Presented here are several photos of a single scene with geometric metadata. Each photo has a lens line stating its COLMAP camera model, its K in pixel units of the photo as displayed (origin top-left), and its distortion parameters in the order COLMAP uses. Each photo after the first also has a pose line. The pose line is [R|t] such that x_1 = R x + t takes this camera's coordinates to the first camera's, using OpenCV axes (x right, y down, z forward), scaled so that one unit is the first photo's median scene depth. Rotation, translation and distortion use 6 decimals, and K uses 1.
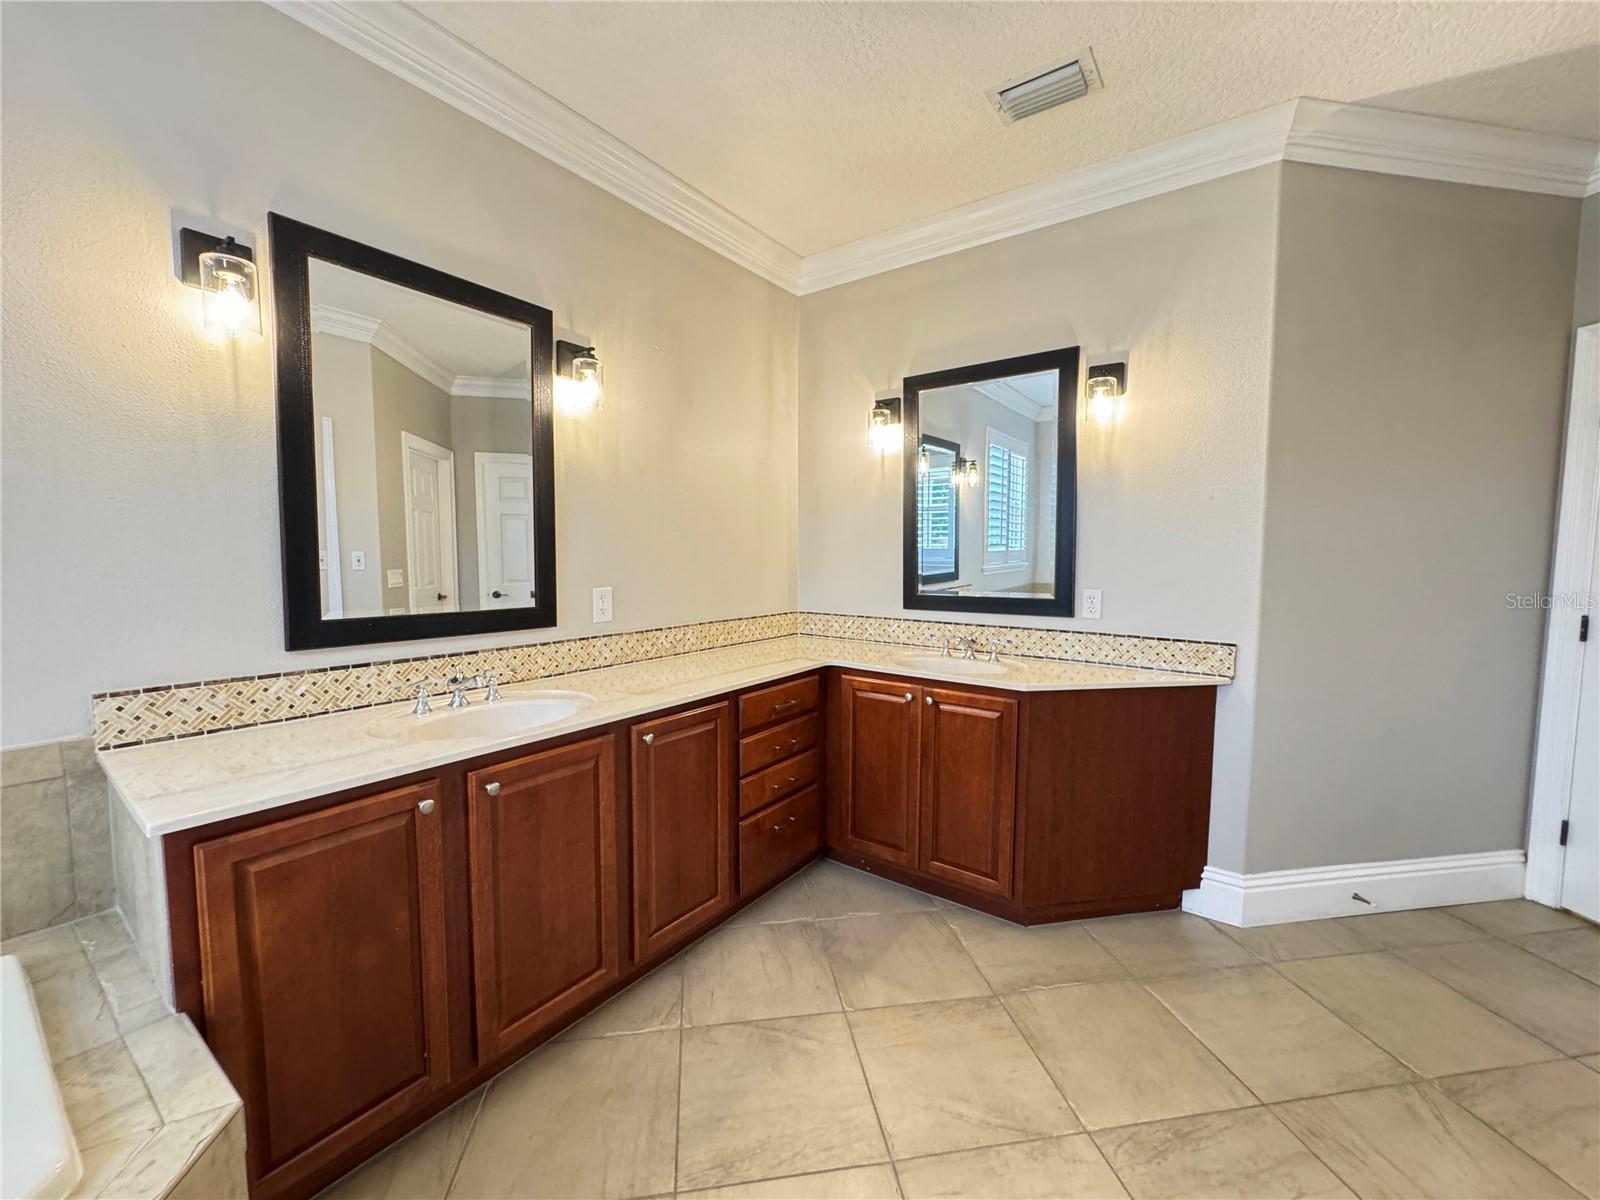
lens RADIAL K [[637.0, 0, 800.0], [0, 637.0, 600.0], [0, 0, 1]] dist [-0.026104, 0.000029]
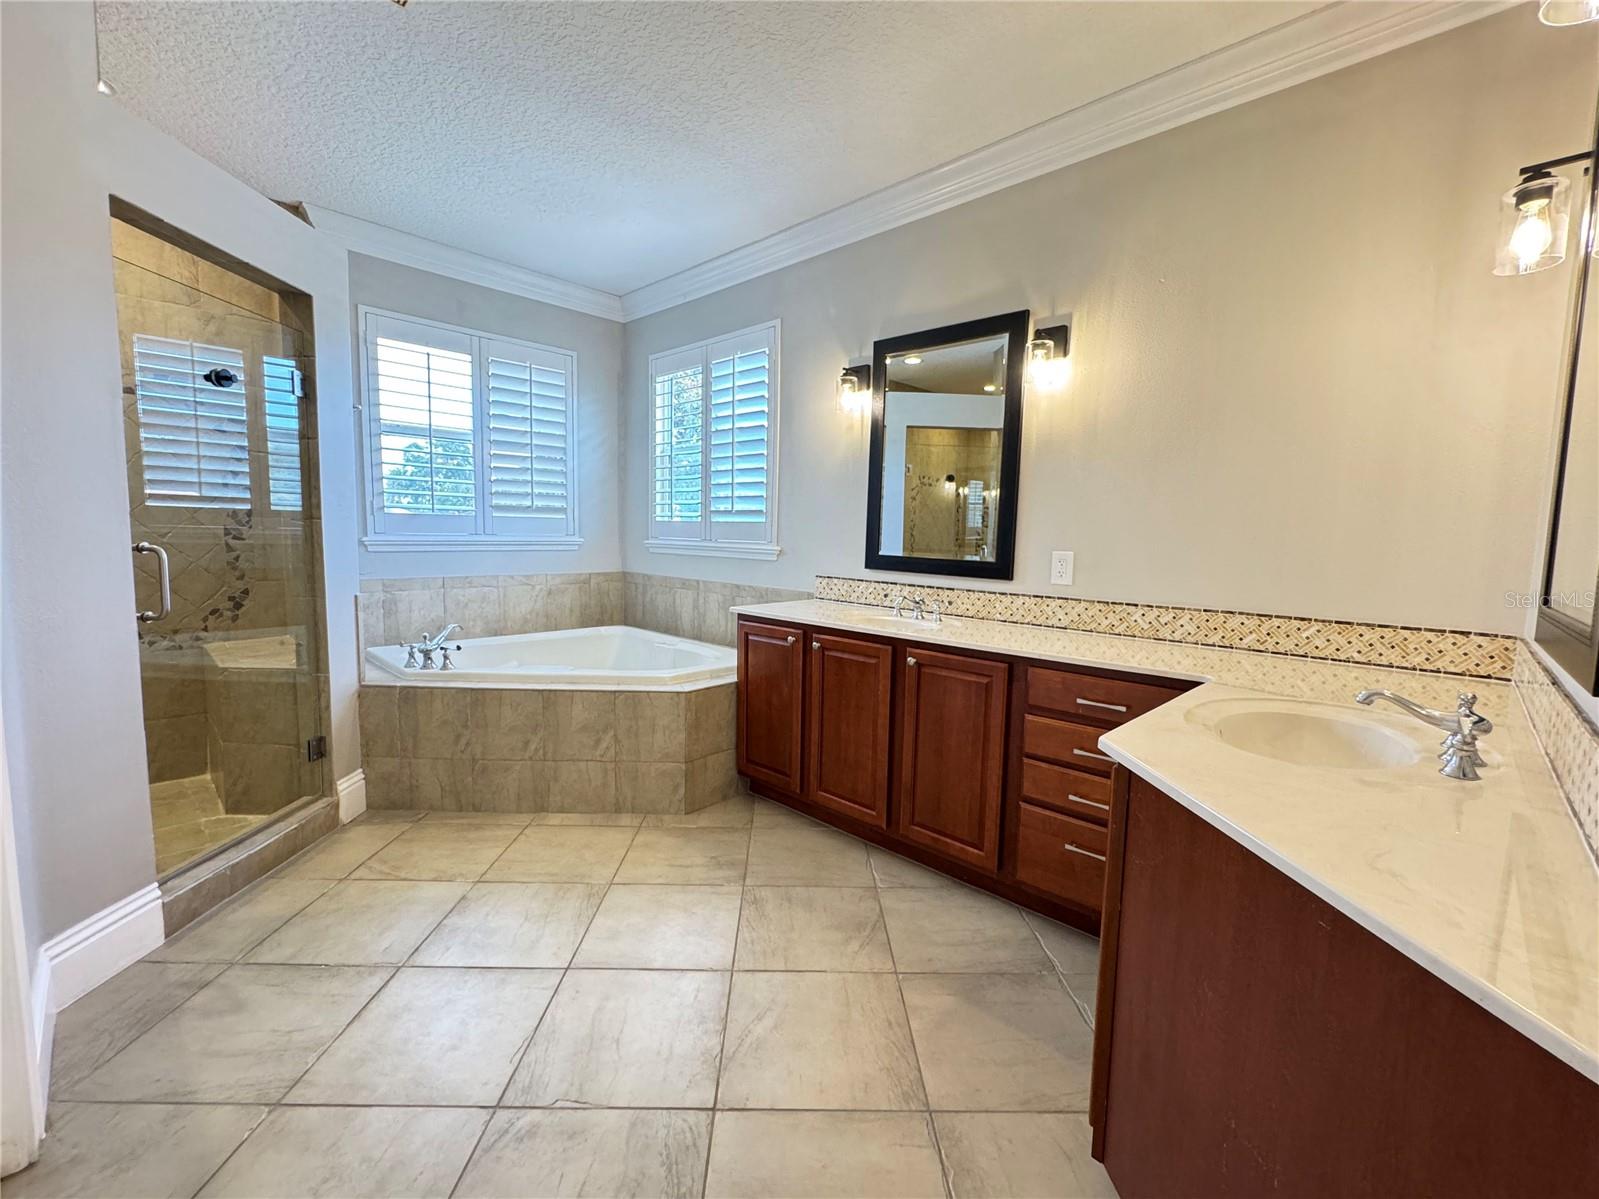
lens RADIAL K [[676.0, 0, 791.1], [0, 676.0, 570.0], [0, 0, 1]] dist [-0.000638, -0.000123]
pose [[-0.144548, 0.067857, -0.987168, 1.164733], [-0.083452, 0.993255, 0.080495, -0.057812], [0.985972, 0.094016, -0.137911, 0.966944]]
